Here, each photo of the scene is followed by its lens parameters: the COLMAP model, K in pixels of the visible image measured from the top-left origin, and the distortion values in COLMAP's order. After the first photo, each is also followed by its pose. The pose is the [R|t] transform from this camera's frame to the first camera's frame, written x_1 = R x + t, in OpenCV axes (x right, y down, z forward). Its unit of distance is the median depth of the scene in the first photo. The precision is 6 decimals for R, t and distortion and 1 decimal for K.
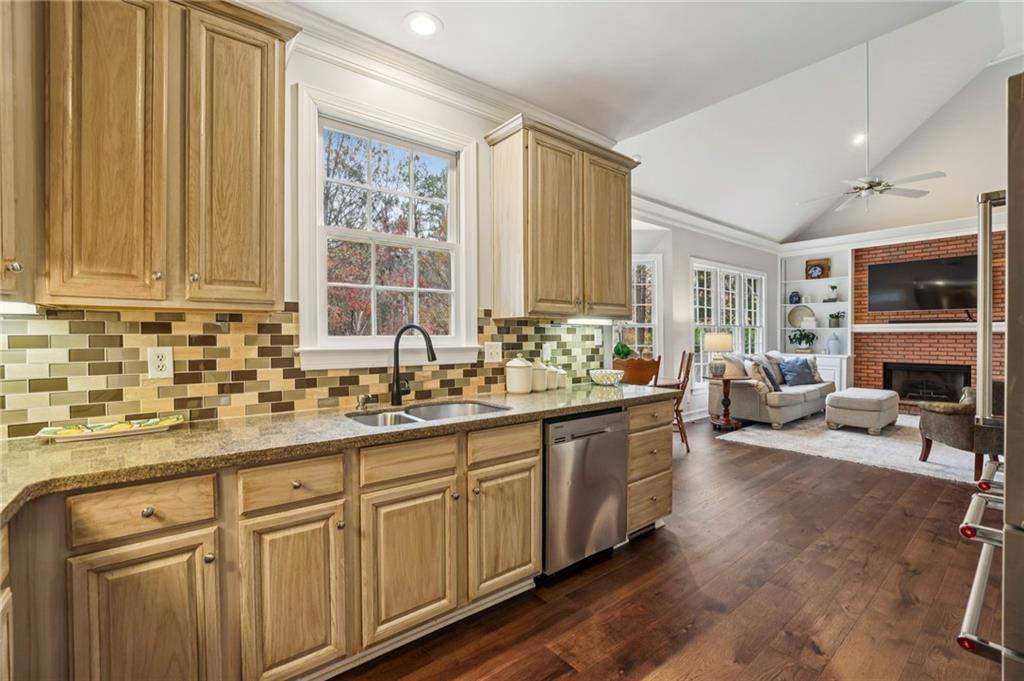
lens RADIAL K [[434.2, 0, 506.8], [0, 434.2, 342.0], [0, 0, 1]] dist [-0.052998, 0.017395]
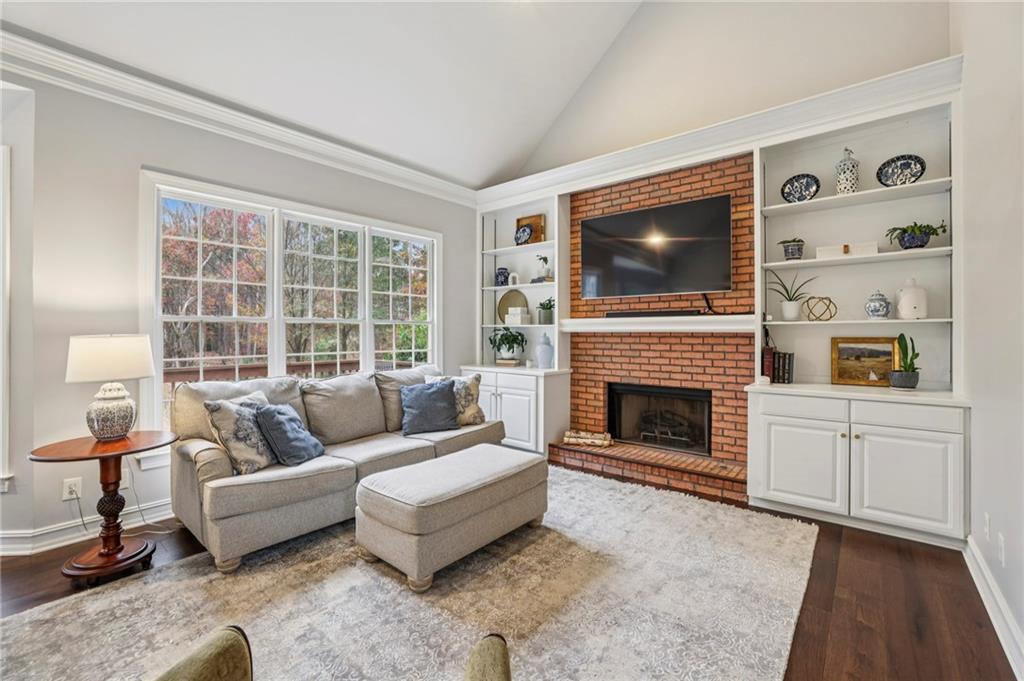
lens RADIAL K [[434.2, 0, 506.8], [0, 434.2, 342.0], [0, 0, 1]] dist [-0.052998, 0.017395]
pose [[0.977838, -0.003410, 0.209337, 0.601776], [0.002431, 0.999985, 0.004935, -0.011941], [-0.209351, -0.004316, 0.977831, 0.404036]]
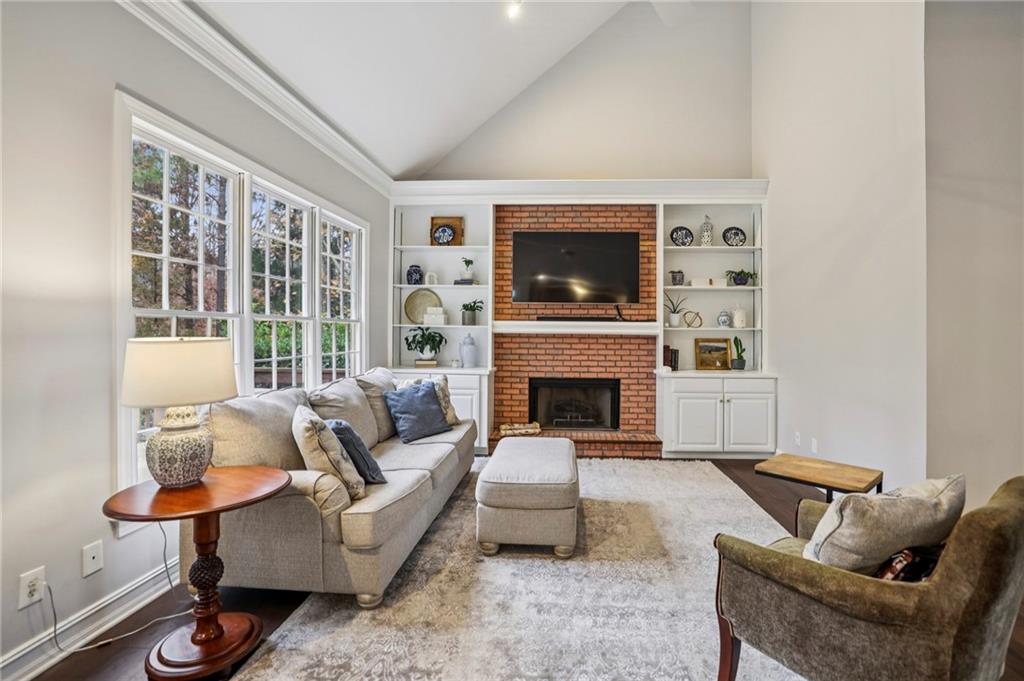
lens RADIAL K [[466.1, 0, 541.5], [0, 466.1, 339.0], [0, 0, 1]] dist [-0.040373, 0.000540]
pose [[0.653806, -0.003130, 0.756656, 0.323581], [0.001593, 0.999995, 0.002760, -0.015520], [-0.756661, -0.000599, 0.653807, 0.471799]]
